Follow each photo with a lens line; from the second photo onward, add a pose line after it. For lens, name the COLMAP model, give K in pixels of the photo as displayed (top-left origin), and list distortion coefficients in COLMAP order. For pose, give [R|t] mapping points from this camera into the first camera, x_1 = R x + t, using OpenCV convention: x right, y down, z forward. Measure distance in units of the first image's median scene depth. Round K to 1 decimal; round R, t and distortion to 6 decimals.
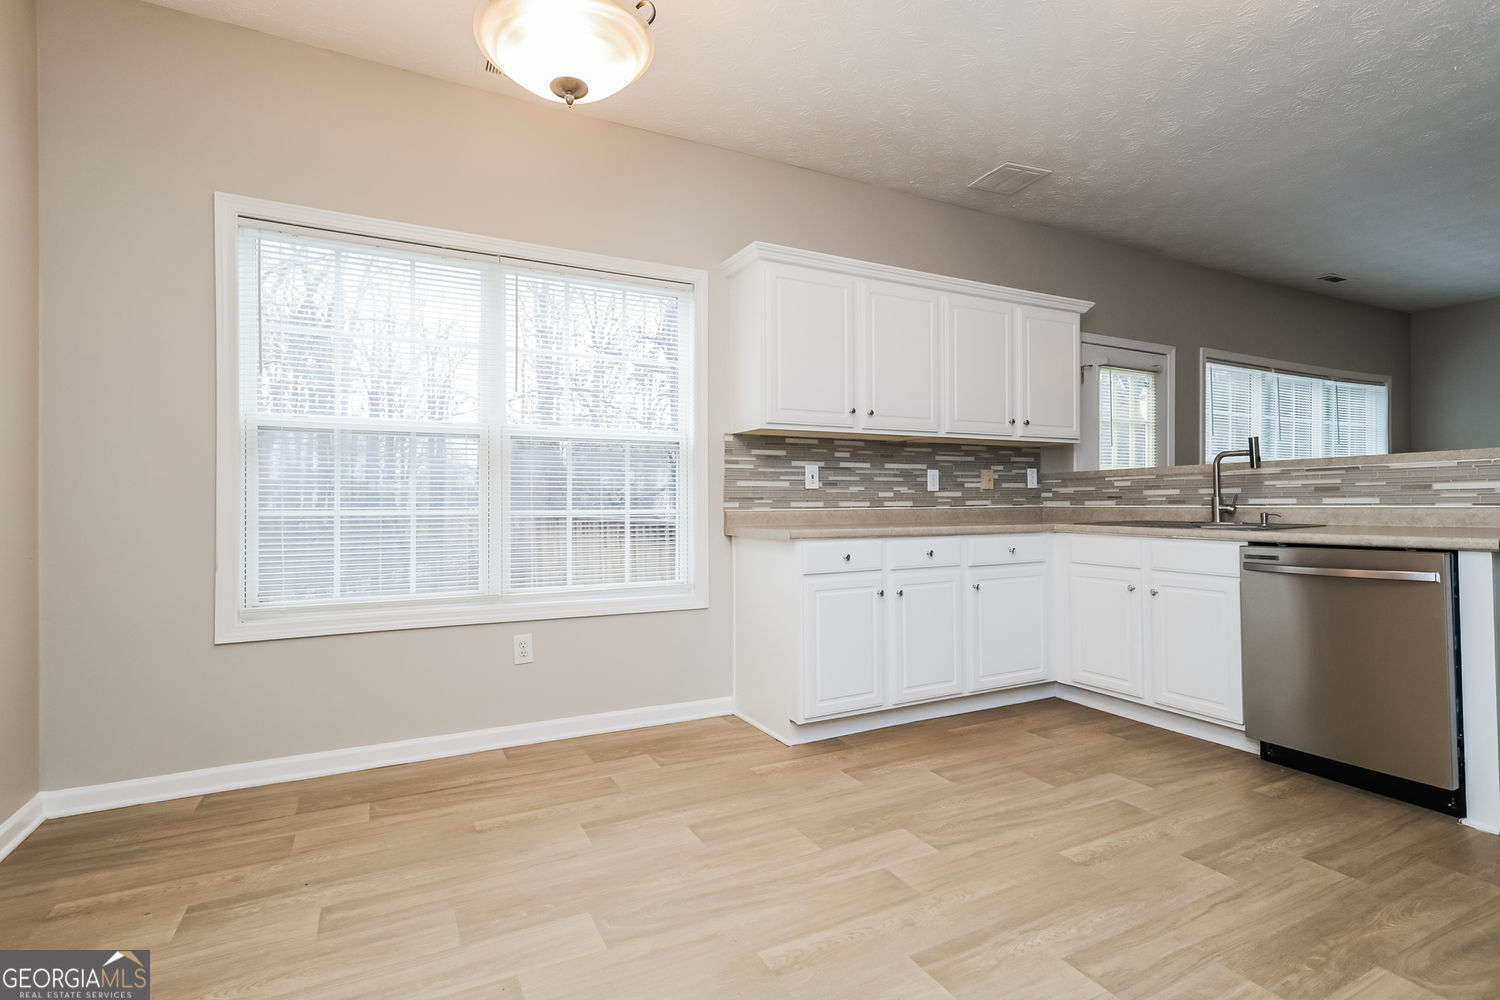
lens RADIAL K [[711.1, 0, 745.3], [0, 711.1, 505.2], [0, 0, 1]] dist [0.003727, 0.000902]
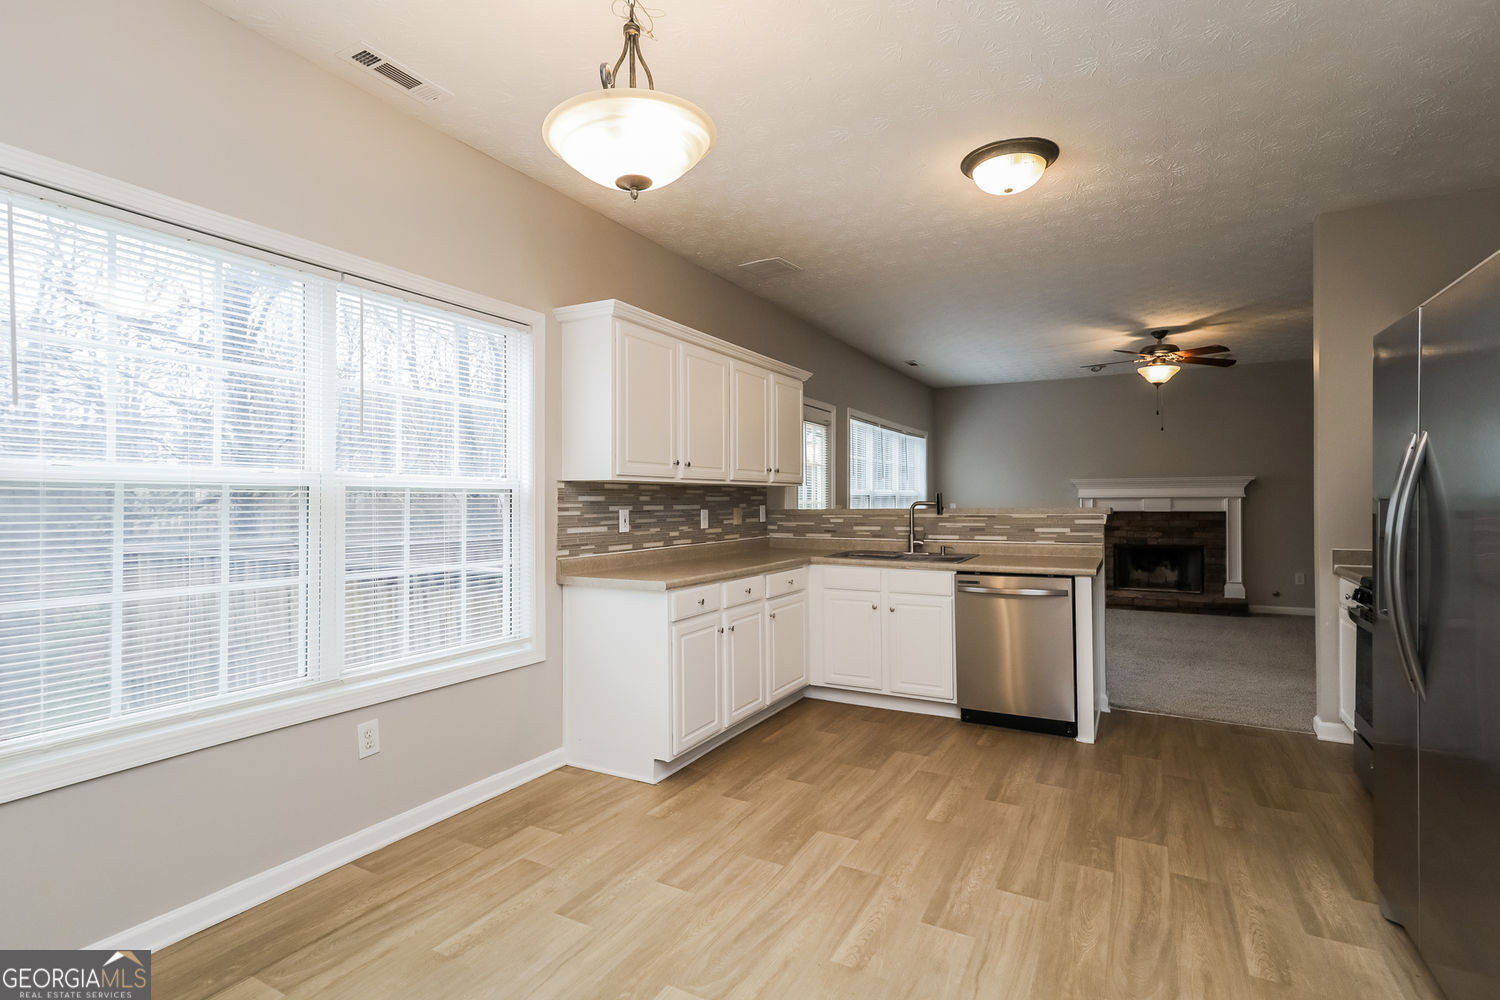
lens RADIAL K [[720.5, 0, 743.5], [0, 720.5, 501.7], [0, 0, 1]] dist [0.004363, 0.000847]
pose [[0.828588, 0.000779, 0.559859, -0.385027], [0.001805, 0.999990, -0.004063, -0.069124], [-0.559856, 0.004377, 0.828578, 0.032759]]
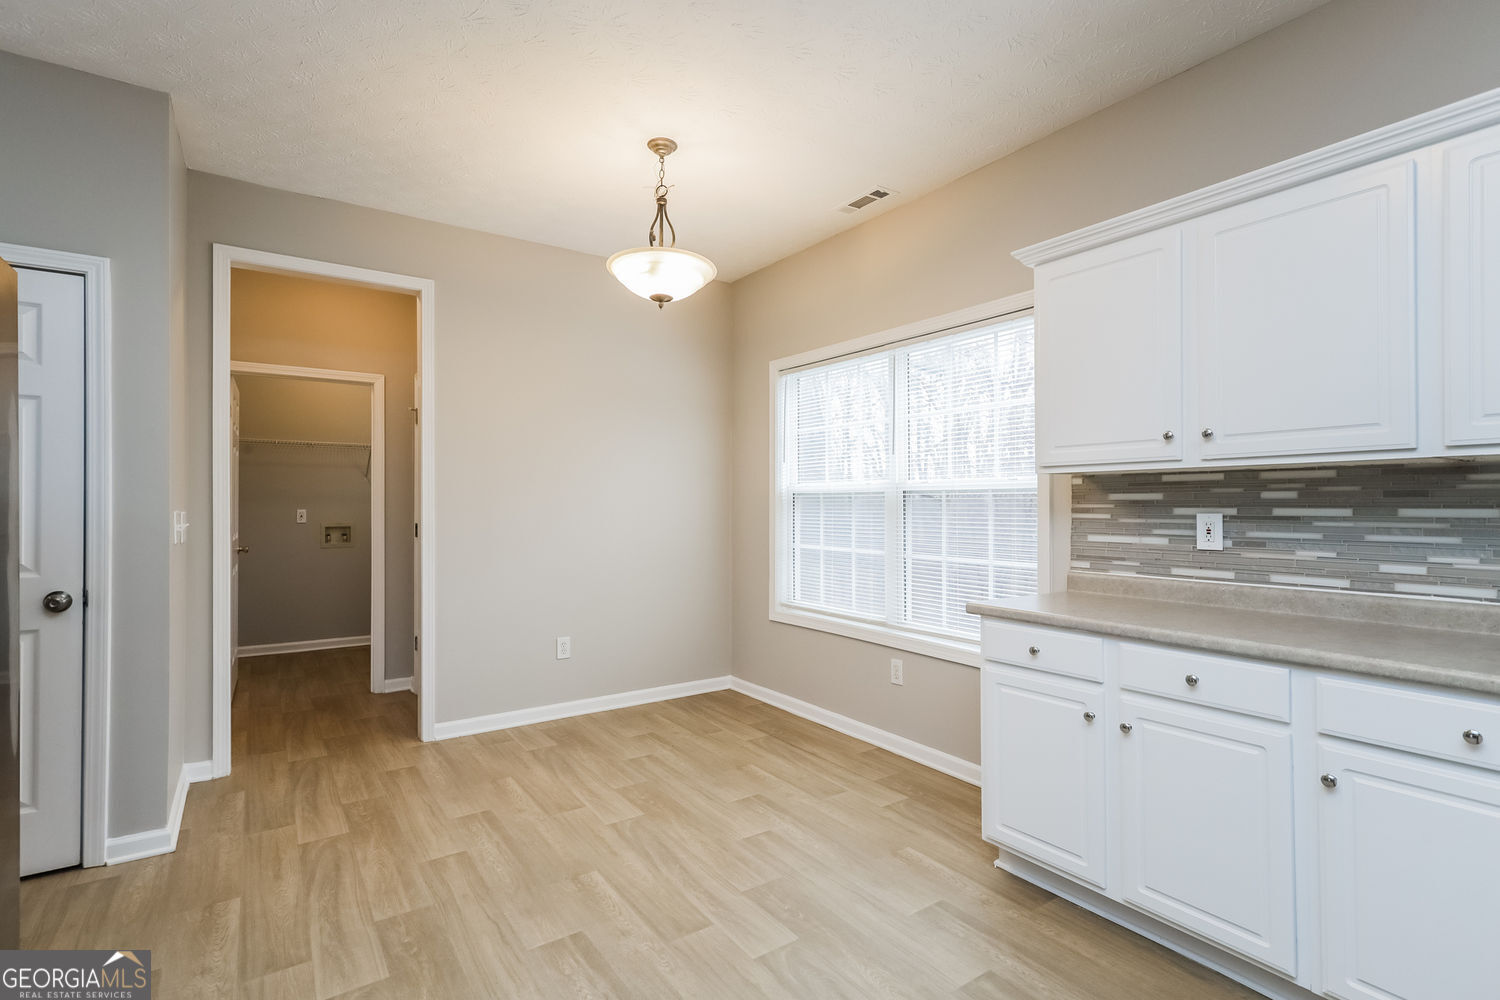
lens RADIAL K [[711.1, 0, 745.3], [0, 711.1, 505.2], [0, 0, 1]] dist [0.003727, 0.000902]
pose [[0.129144, 0.004928, -0.991614, 0.749567], [-0.001888, 0.999987, 0.004723, -0.072488], [0.991624, 0.001262, 0.129152, 0.543433]]
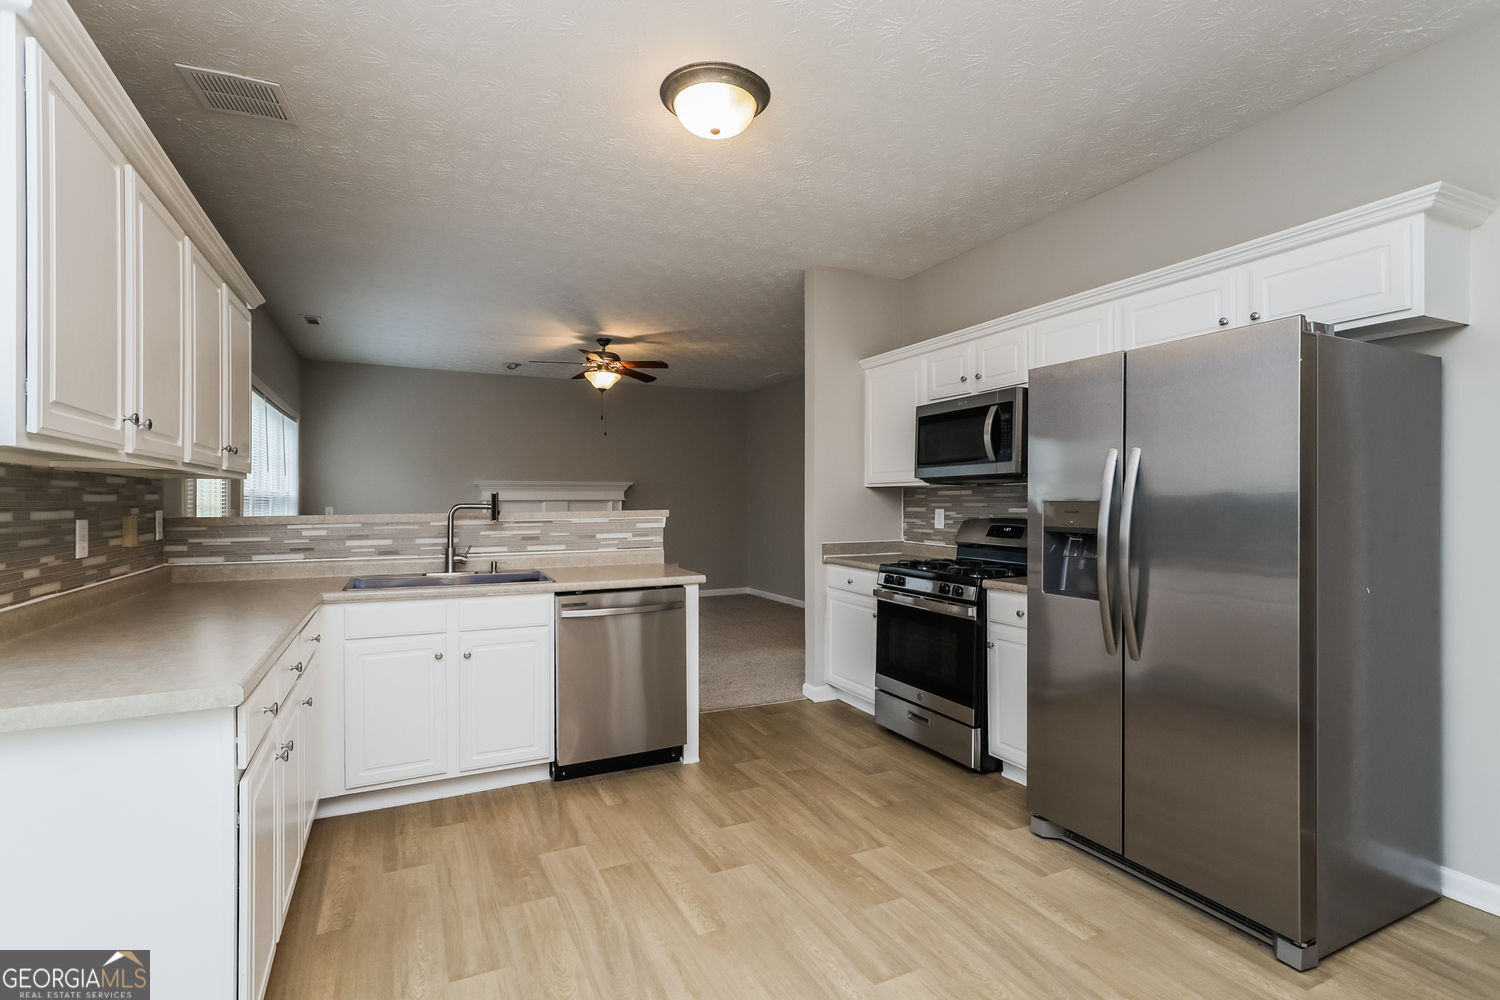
lens RADIAL K [[714.5, 0, 748.1], [0, 714.5, 505.6], [0, 0, 1]] dist [0.001682, 0.000438]
pose [[0.013946, -0.000476, 0.999903, -0.347585], [0.005635, 0.999984, 0.000398, -0.070067], [-0.999887, 0.005629, 0.013949, 0.568573]]
